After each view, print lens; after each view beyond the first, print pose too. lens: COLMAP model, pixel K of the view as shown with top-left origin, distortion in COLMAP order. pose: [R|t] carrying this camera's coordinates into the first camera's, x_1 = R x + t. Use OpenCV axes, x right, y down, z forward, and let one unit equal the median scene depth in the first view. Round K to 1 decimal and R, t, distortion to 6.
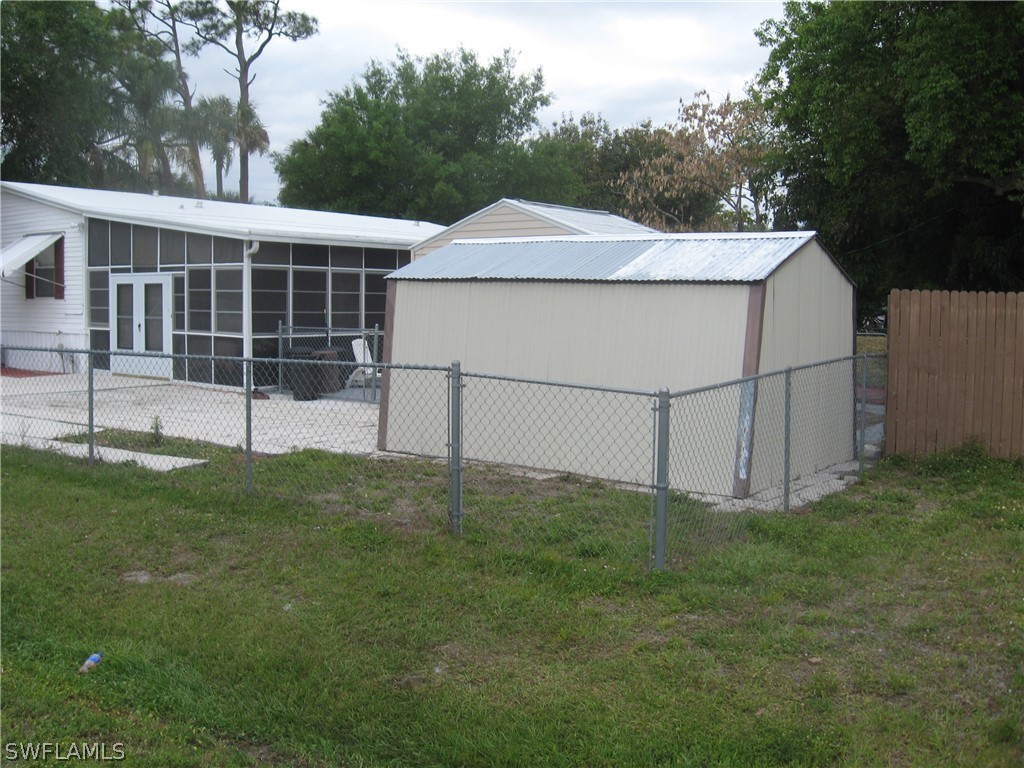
lens RADIAL K [[1065.6, 0, 484.7], [0, 1065.6, 377.9], [0, 0, 1]] dist [-0.100359, 0.000000]
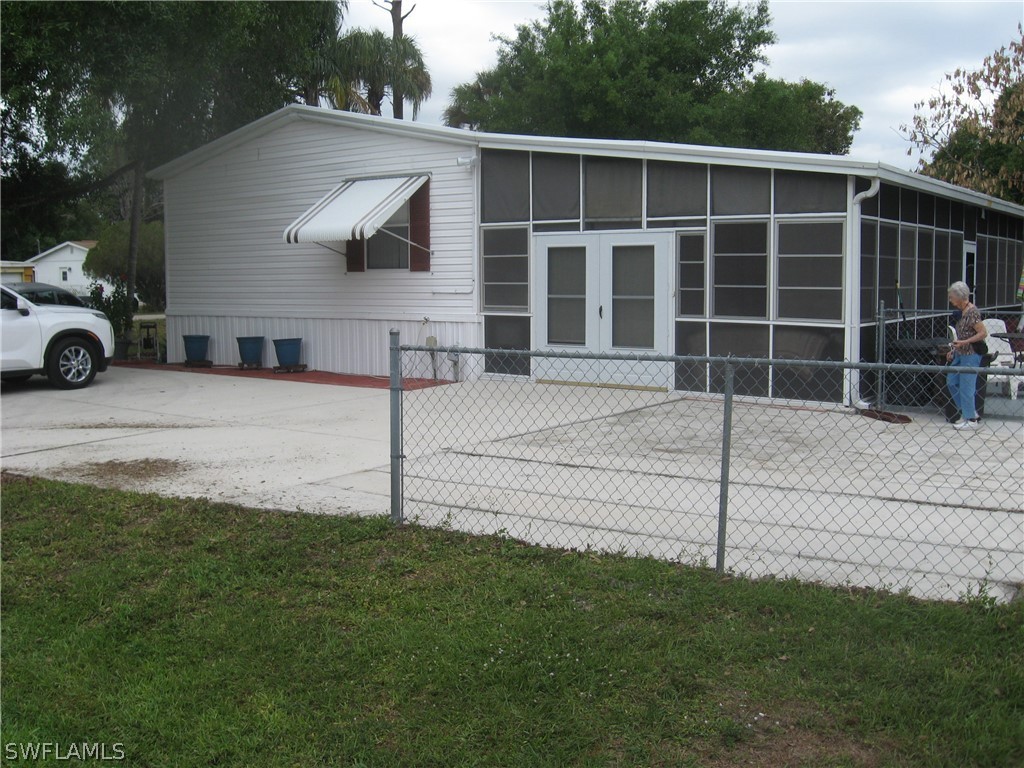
lens RADIAL K [[1065.6, 0, 514.2], [0, 1065.6, 384.7], [0, 0, 1]] dist [-0.100359, 0.000000]
pose [[0.997972, -0.020192, 0.060367, -0.419225], [0.018277, 0.999317, 0.032113, -0.024147], [-0.060974, -0.030944, 0.997660, 0.322281]]
